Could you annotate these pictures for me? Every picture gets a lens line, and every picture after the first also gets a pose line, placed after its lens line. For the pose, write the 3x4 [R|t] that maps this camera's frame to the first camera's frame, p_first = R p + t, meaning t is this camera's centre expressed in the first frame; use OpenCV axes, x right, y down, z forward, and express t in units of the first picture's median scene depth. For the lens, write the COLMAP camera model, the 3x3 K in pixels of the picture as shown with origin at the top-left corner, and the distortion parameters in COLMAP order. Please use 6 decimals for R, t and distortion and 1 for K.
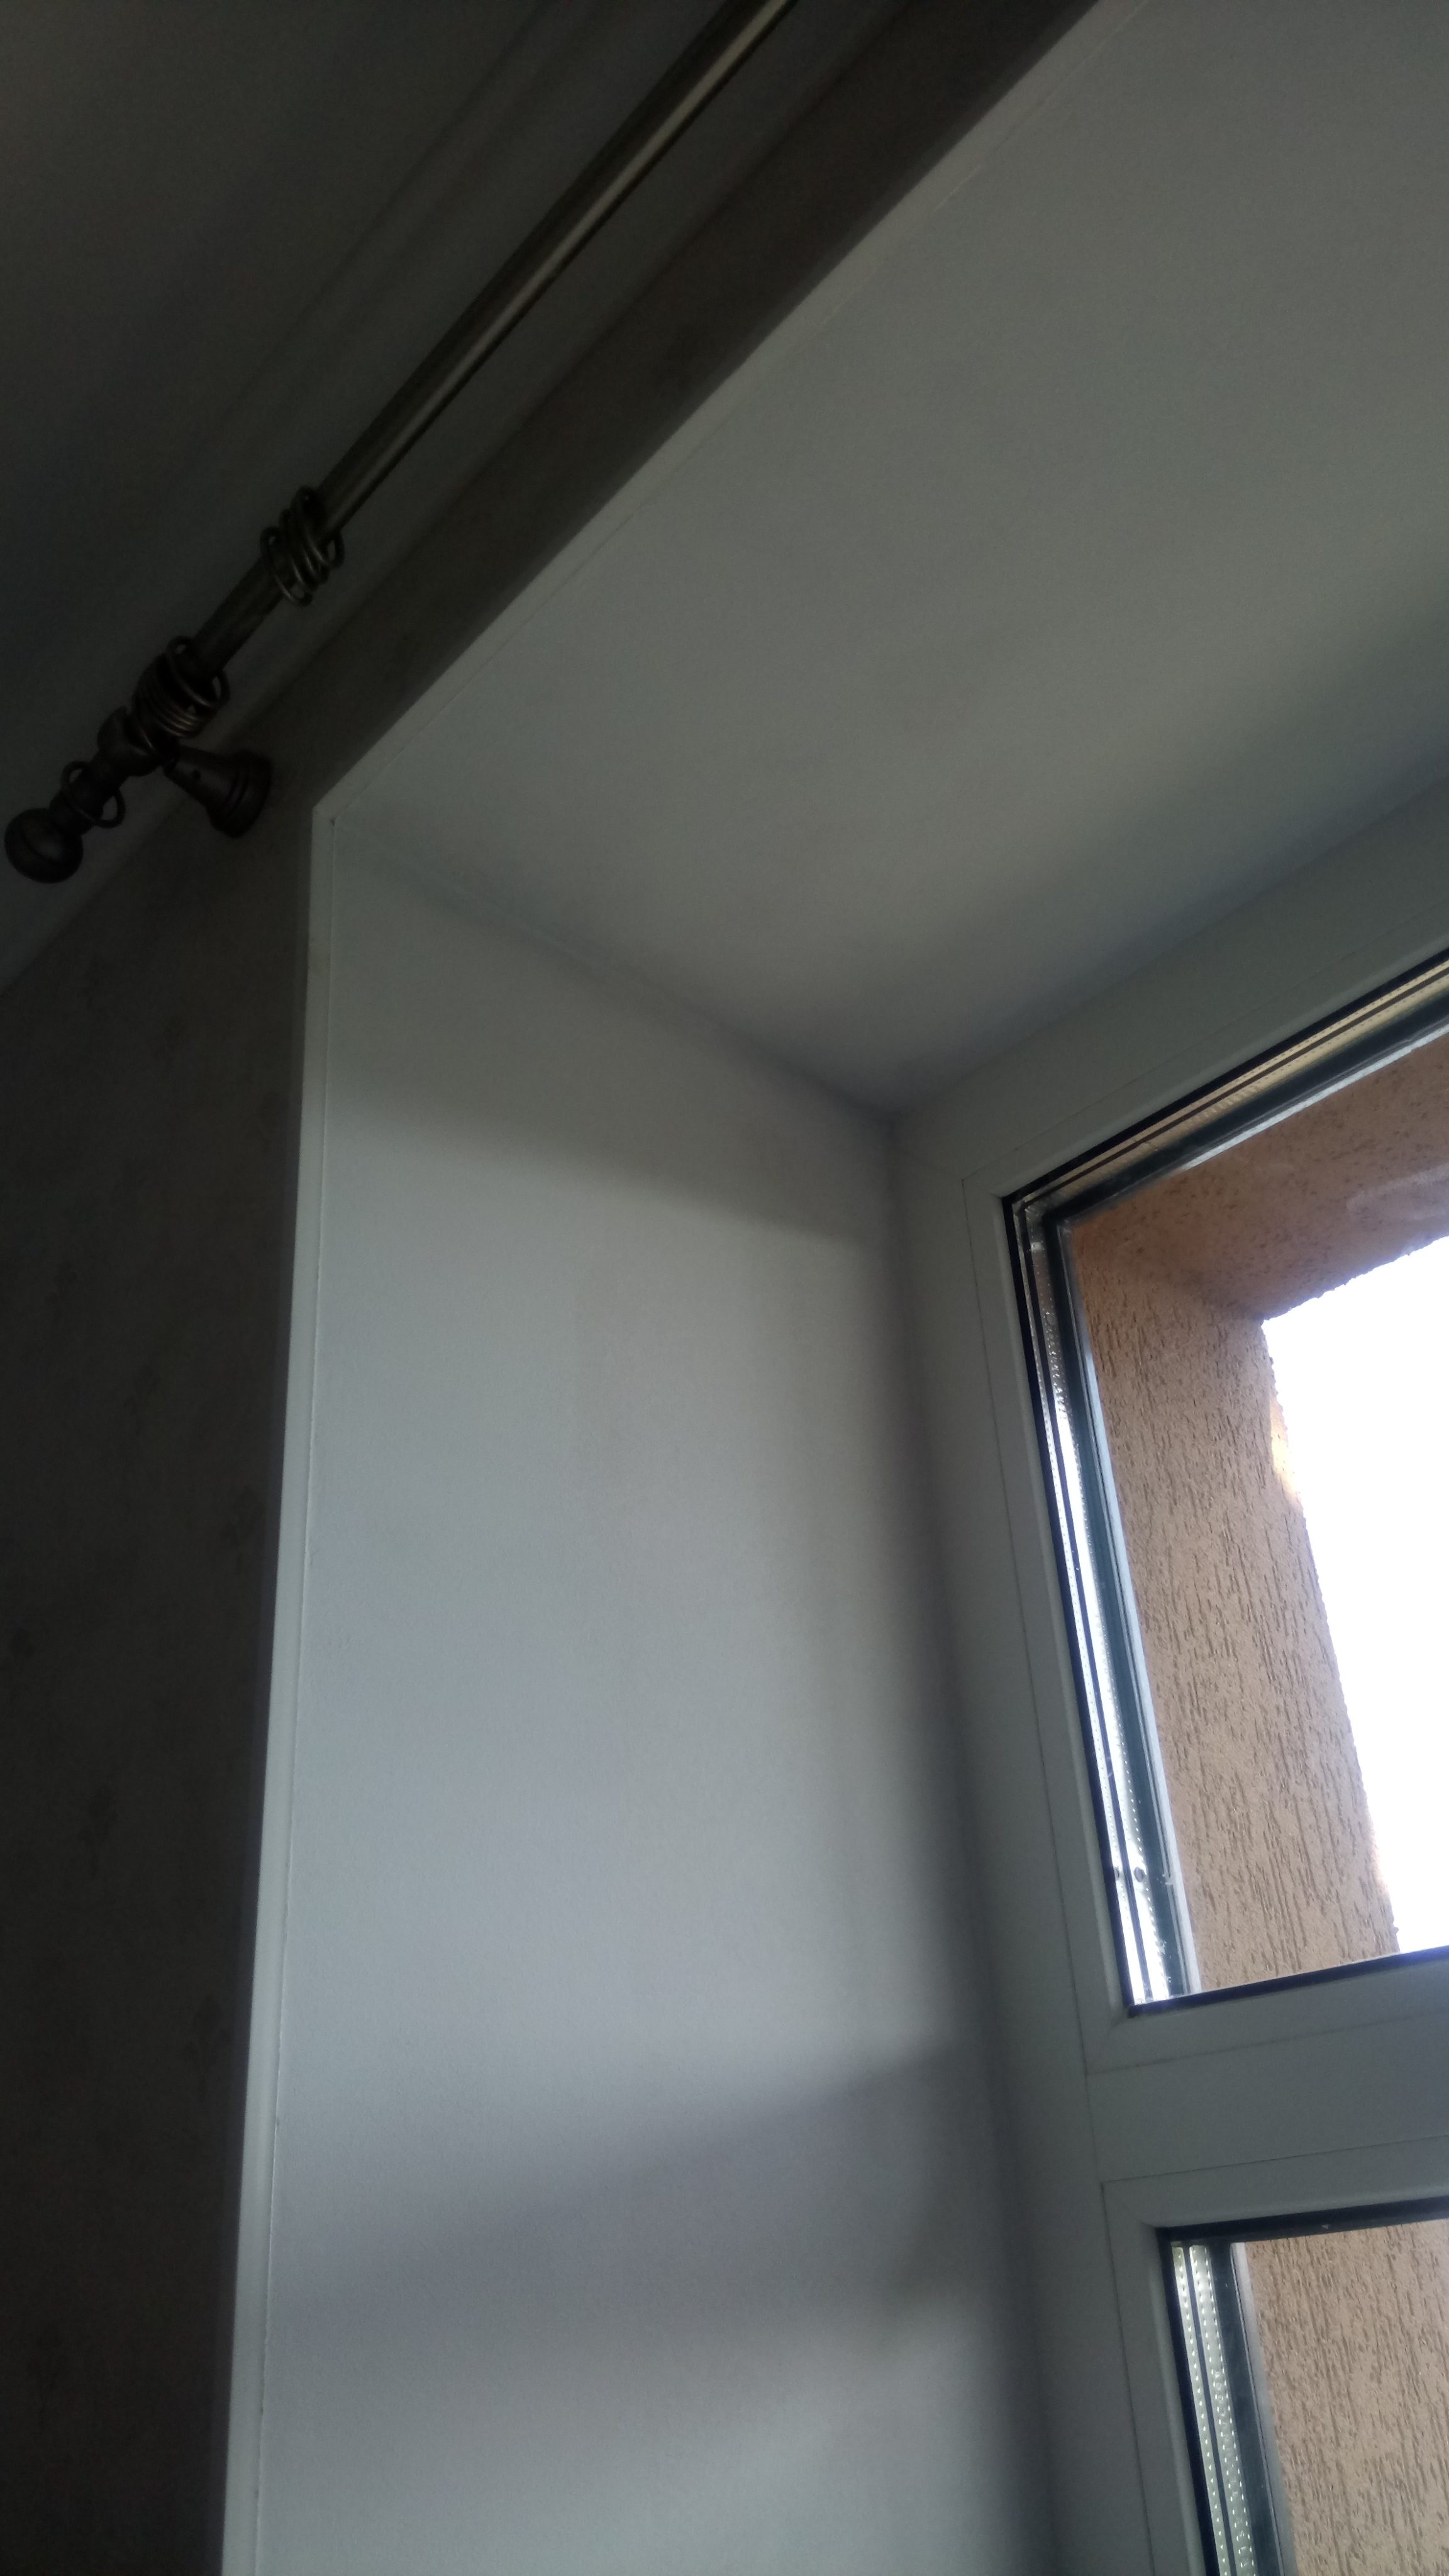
lens RADIAL K [[1963.9, 0, 724.5], [0, 1963.9, 1288.0], [0, 0, 1]] dist [0.031297, -0.058320]
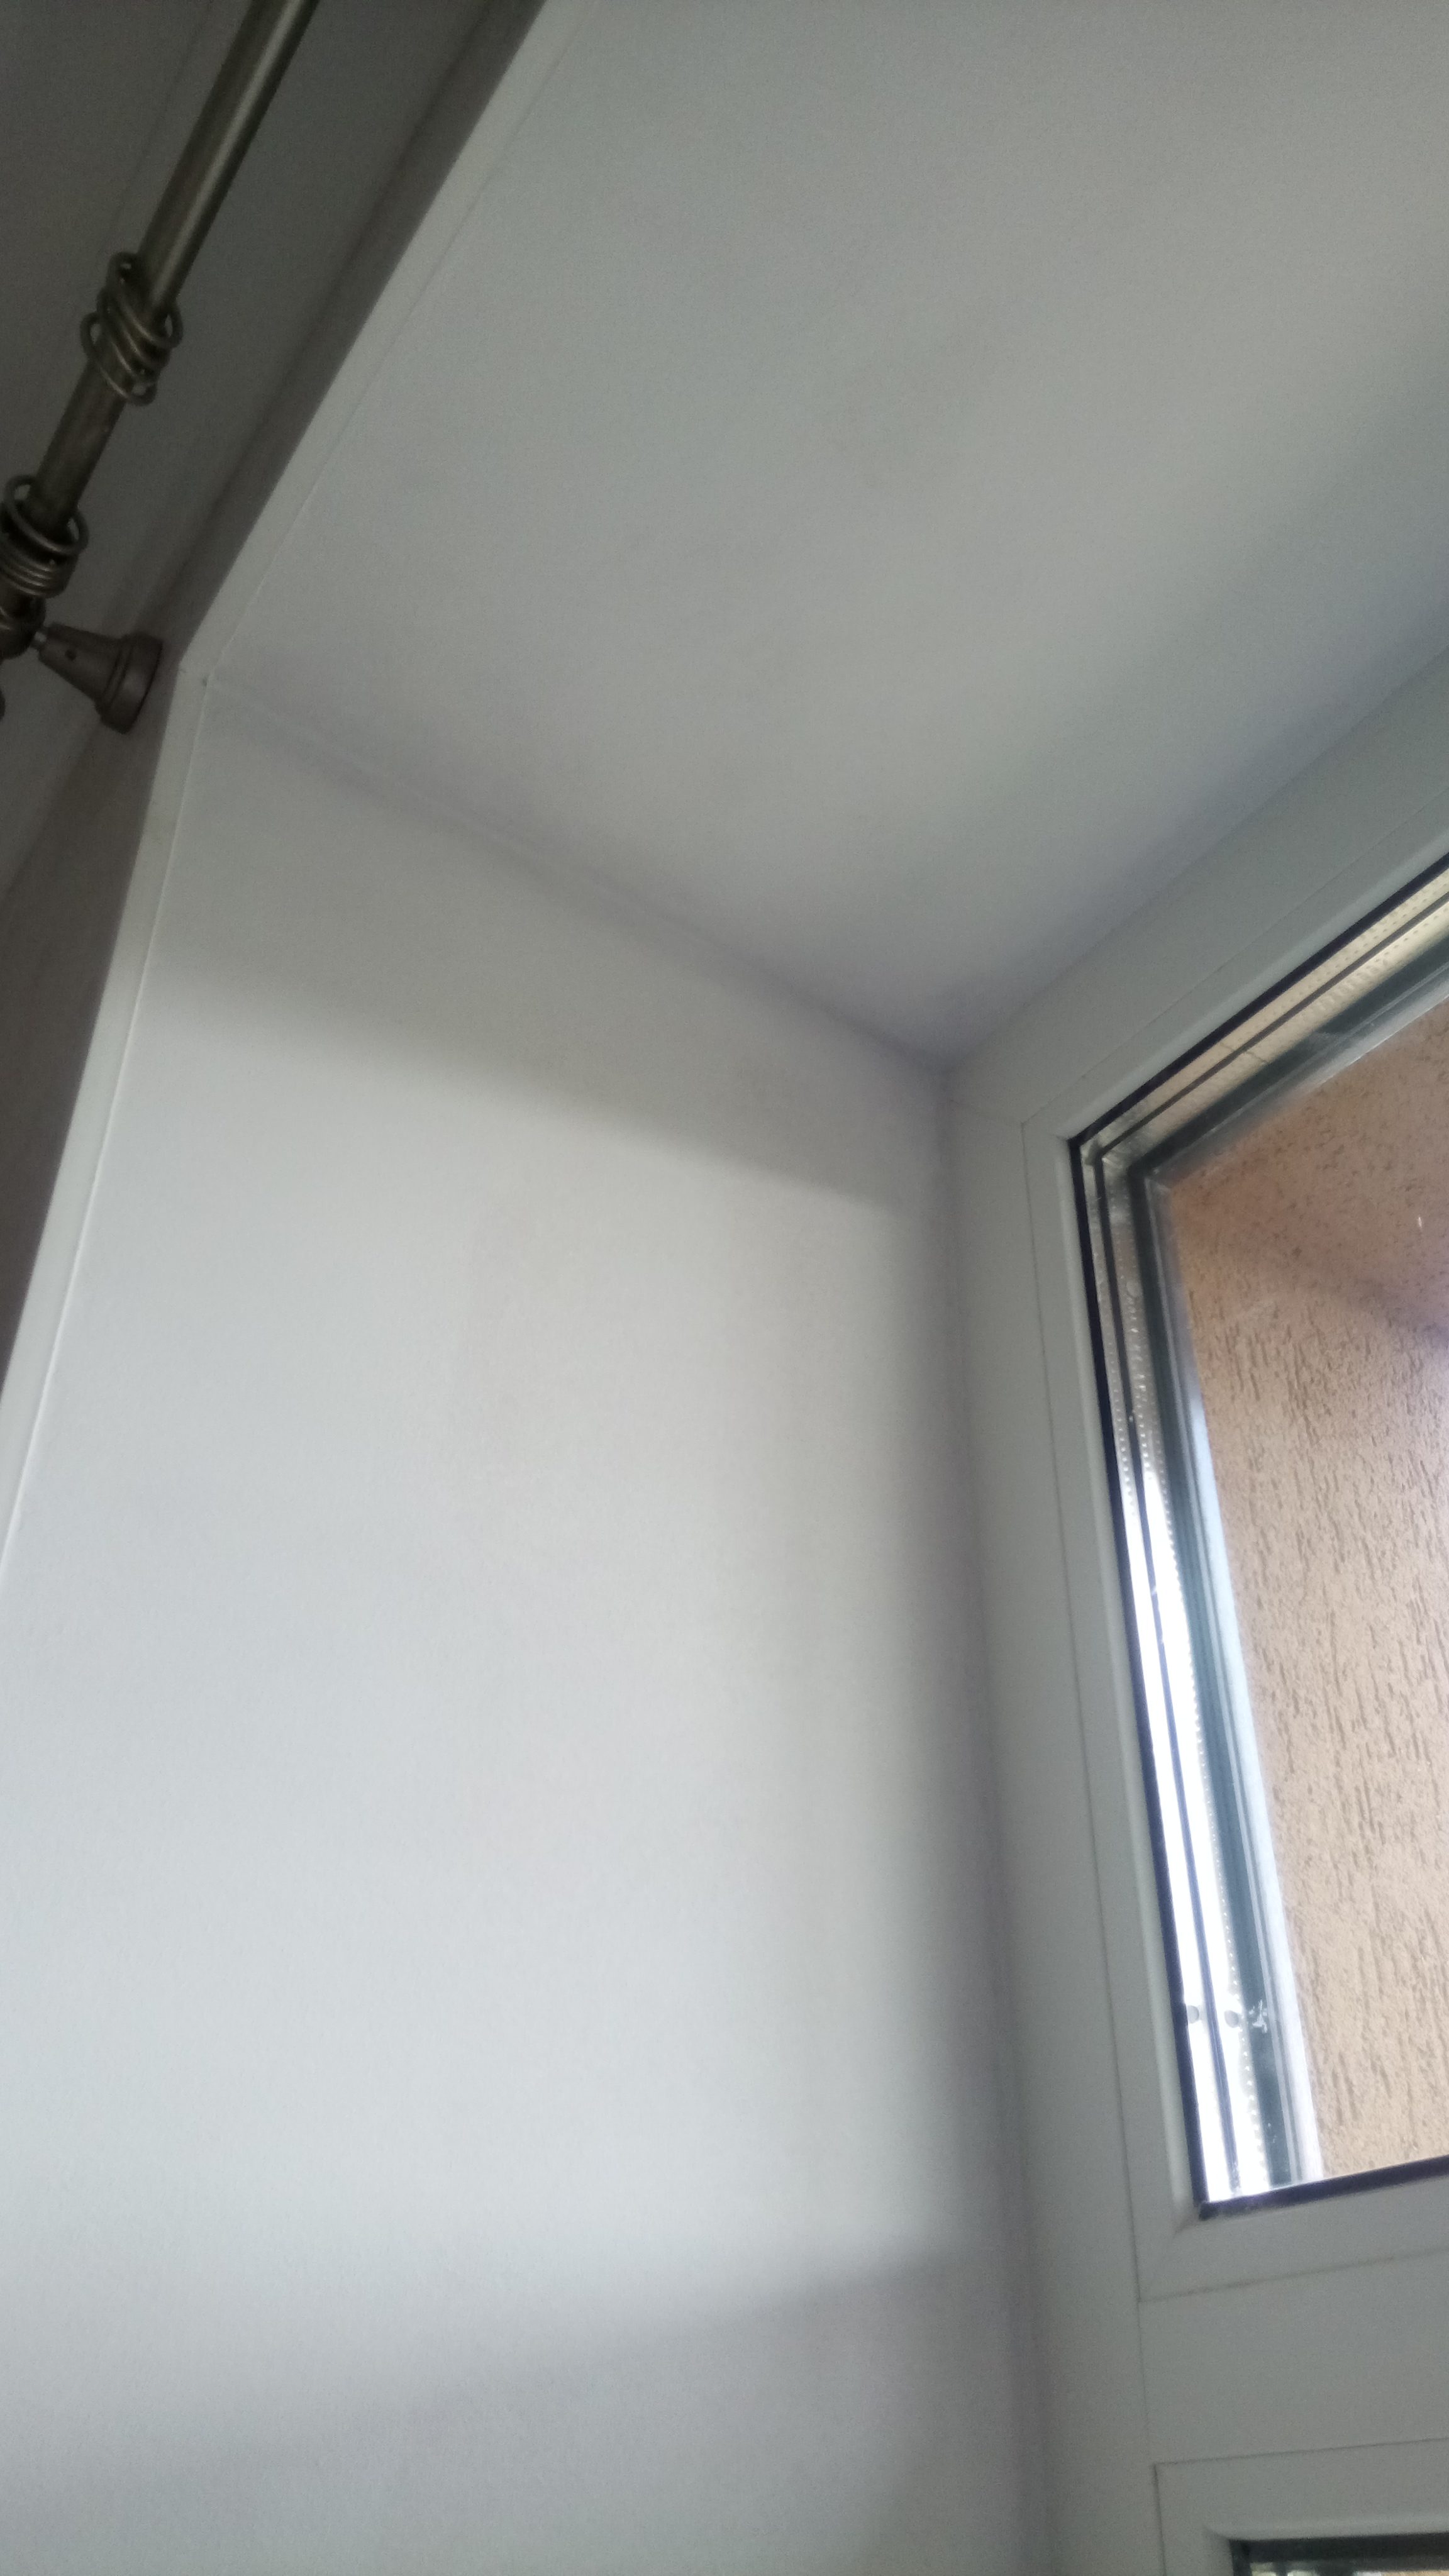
lens RADIAL K [[1983.4, 0, 724.5], [0, 1983.4, 1288.0], [0, 0, 1]] dist [0.053694, -0.104114]
pose [[0.988582, -0.021678, -0.149120, 0.111583], [0.006196, 0.994609, -0.103515, 0.085674], [0.150560, 0.101409, 0.983386, 0.185791]]
